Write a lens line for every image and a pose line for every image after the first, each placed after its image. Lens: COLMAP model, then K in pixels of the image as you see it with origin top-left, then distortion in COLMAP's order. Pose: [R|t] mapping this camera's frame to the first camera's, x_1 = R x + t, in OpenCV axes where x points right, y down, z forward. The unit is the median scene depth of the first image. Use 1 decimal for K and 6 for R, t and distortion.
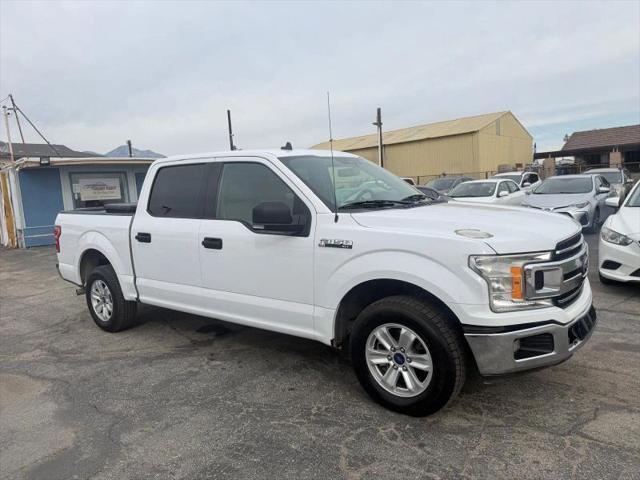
lens RADIAL K [[447.8, 0, 320.8], [0, 447.8, 246.5], [0, 0, 1]] dist [0.041961, -0.055043]
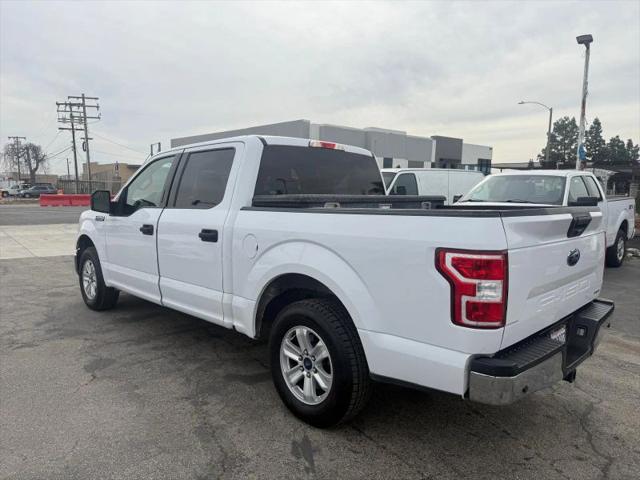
lens RADIAL K [[447.8, 0, 319.4], [0, 447.8, 242.3], [0, 0, 1]] dist [0.041961, -0.055043]
pose [[-0.990284, 0.022338, 0.137254, -0.468800], [0.053377, 0.972467, 0.226844, -0.268905], [-0.128408, 0.231966, -0.964211, 2.370378]]
